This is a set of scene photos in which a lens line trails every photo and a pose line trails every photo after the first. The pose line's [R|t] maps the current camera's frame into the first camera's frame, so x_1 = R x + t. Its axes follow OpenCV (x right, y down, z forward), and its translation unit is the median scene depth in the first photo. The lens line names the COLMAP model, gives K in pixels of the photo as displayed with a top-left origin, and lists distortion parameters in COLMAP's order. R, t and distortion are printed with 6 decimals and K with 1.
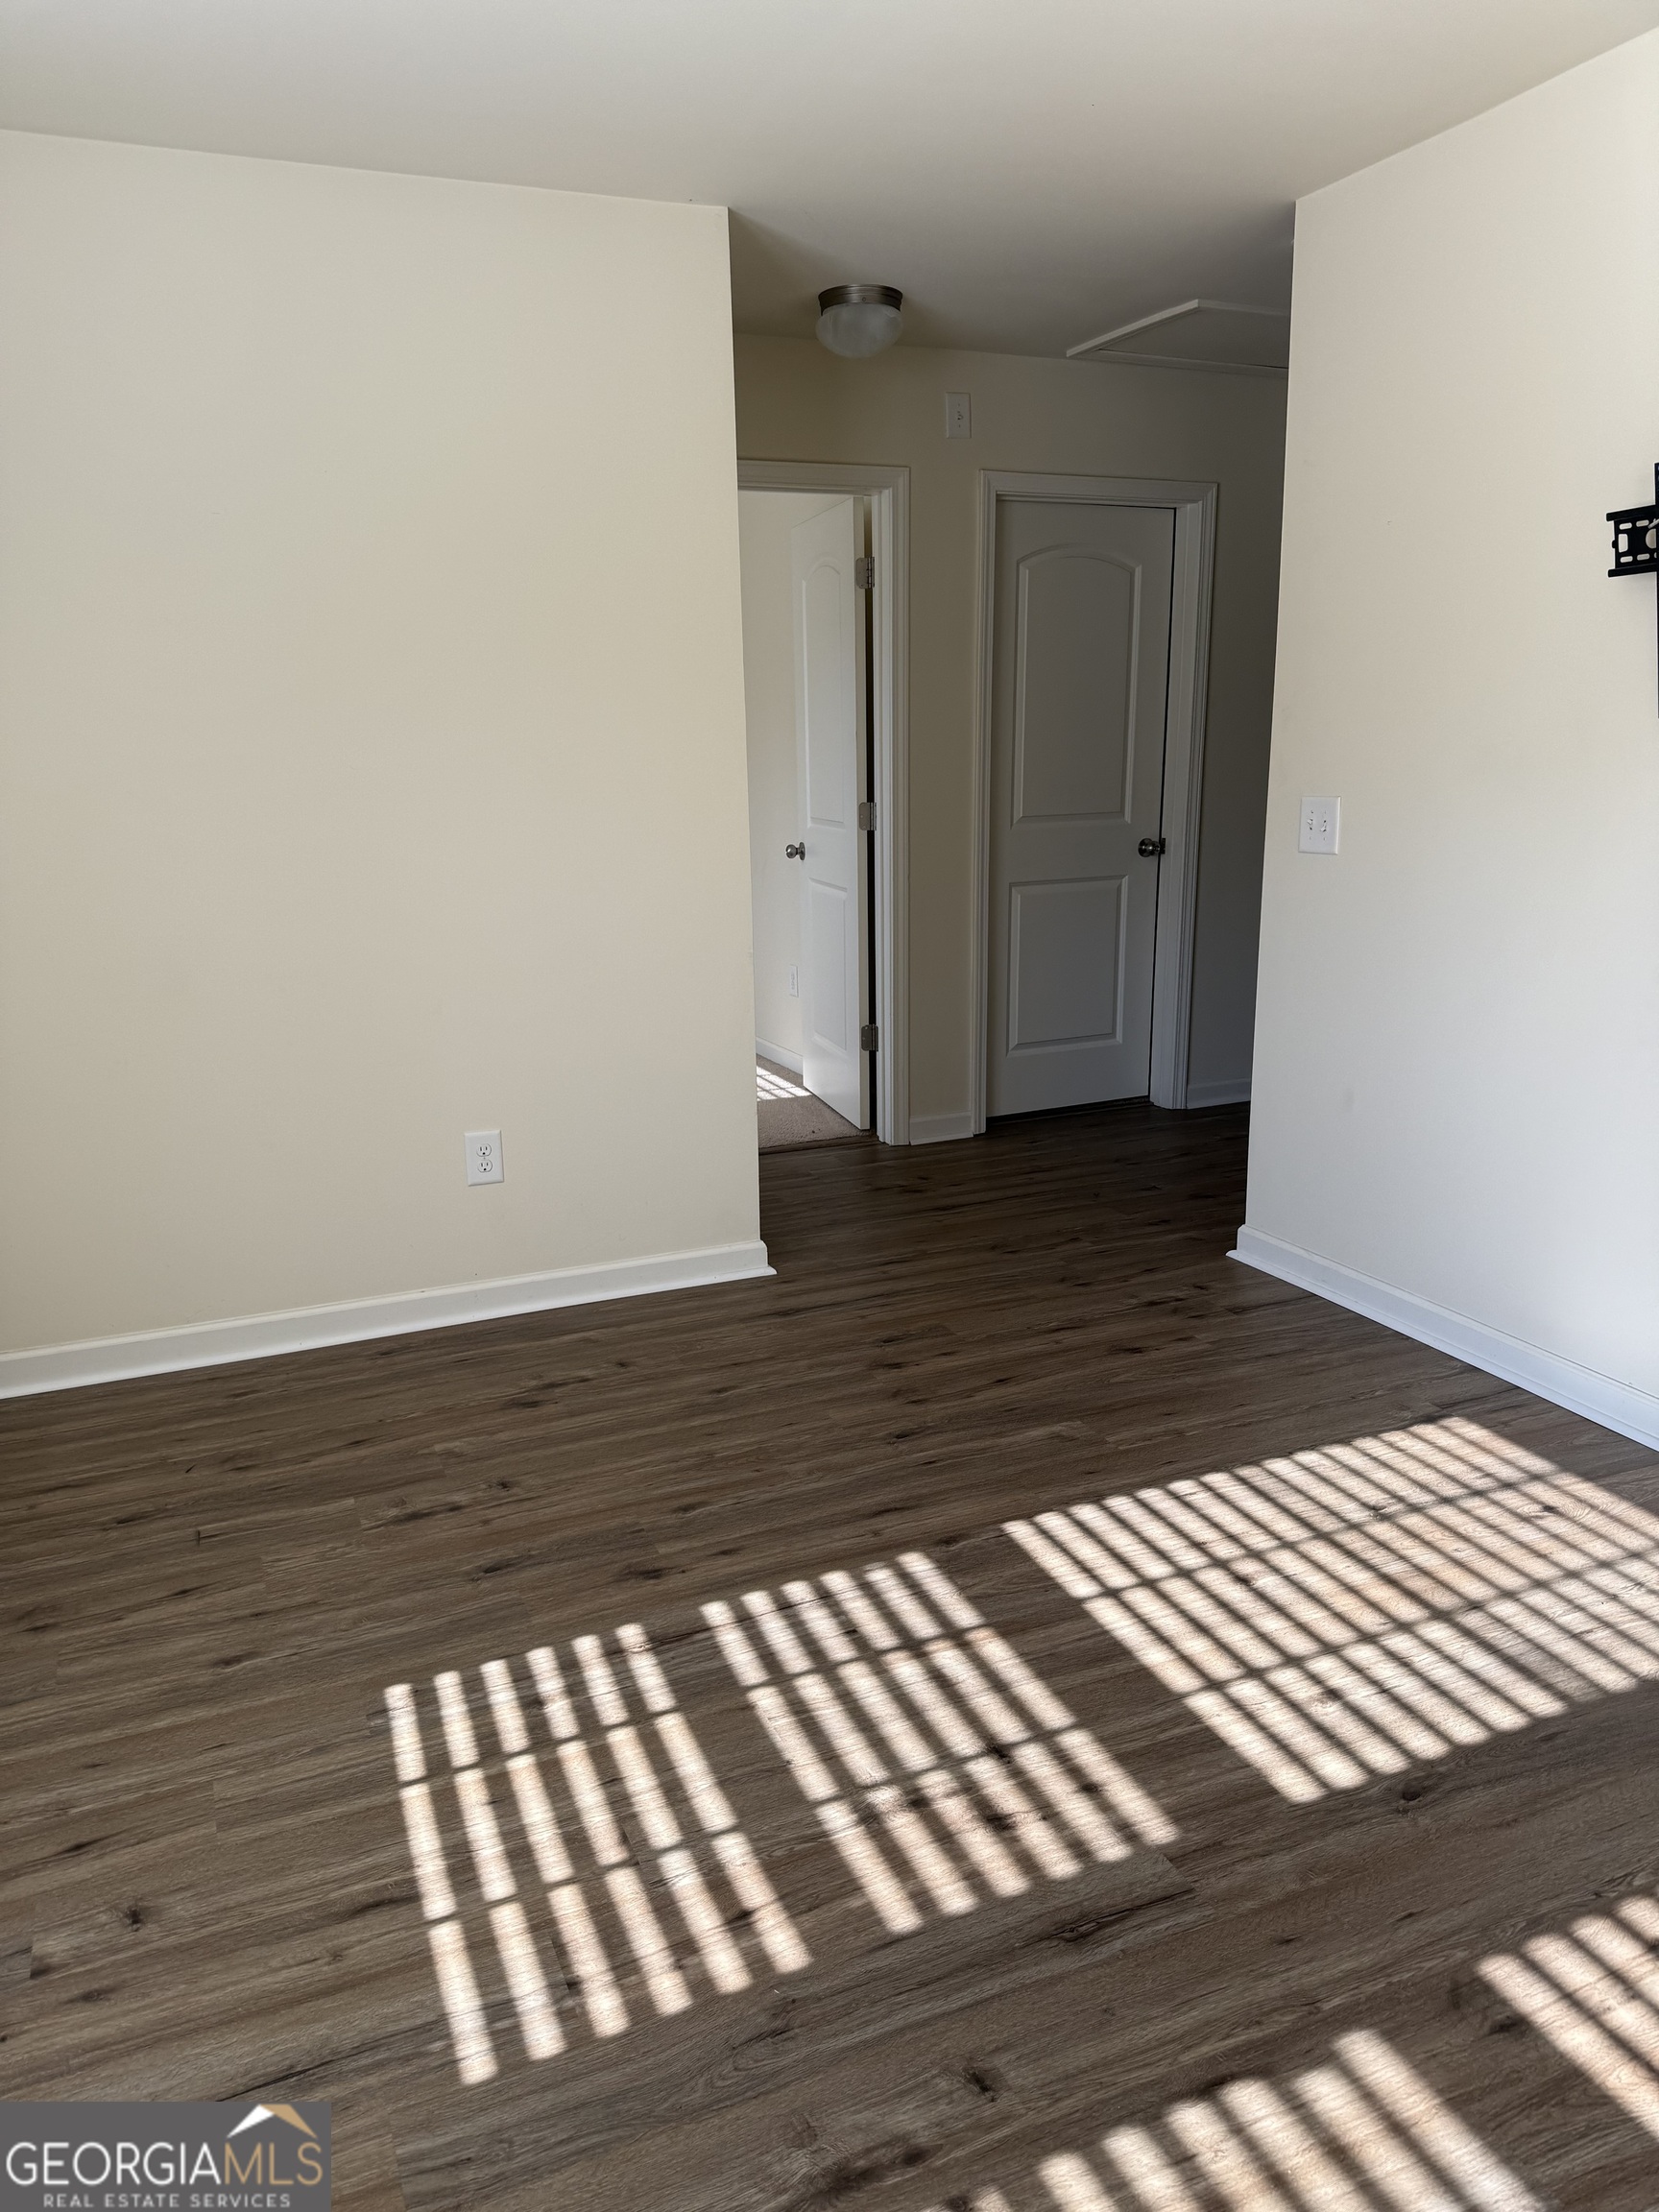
lens RADIAL K [[1559.3, 0, 829.1], [0, 1559.3, 1119.4], [0, 0, 1]] dist [0.122978, -0.214931]
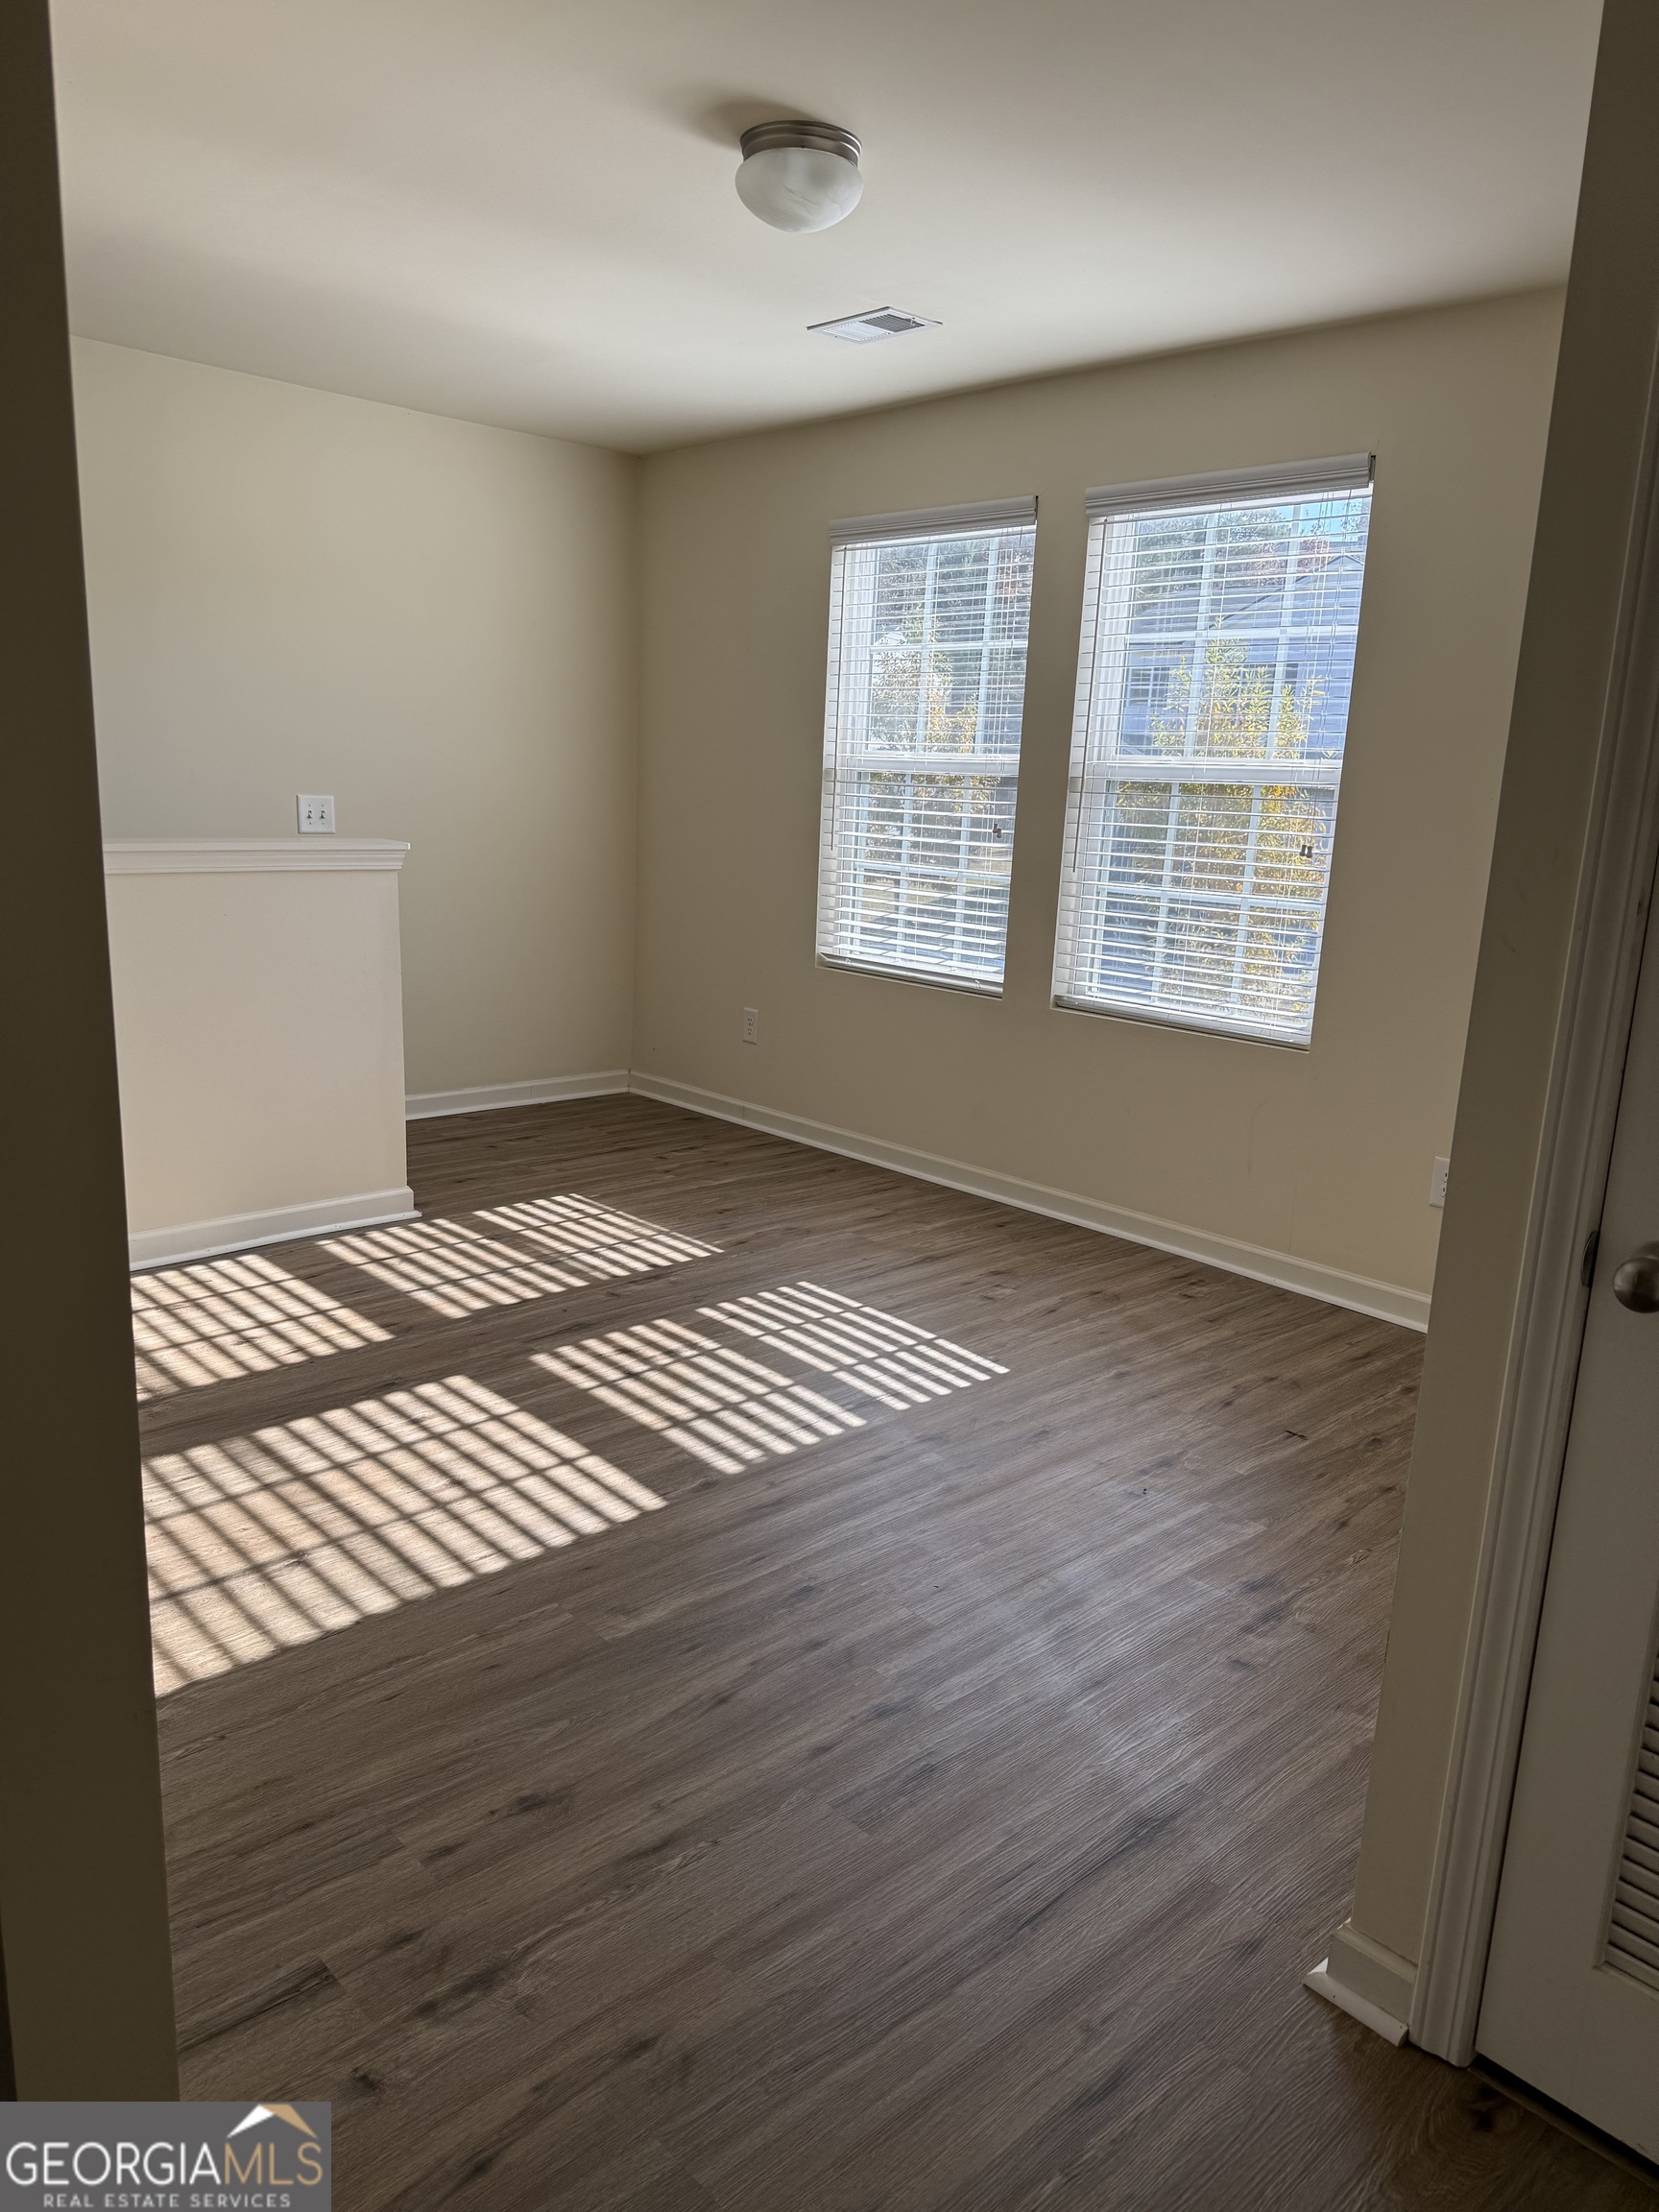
lens RADIAL K [[1559.3, 0, 829.1], [0, 1559.3, 1119.4], [0, 0, 1]] dist [0.122978, -0.214931]
pose [[-0.940704, 0.052041, -0.335214, 0.418931], [-0.105849, 0.893798, 0.435800, -0.550809], [0.322293, 0.445441, -0.835290, 2.151622]]
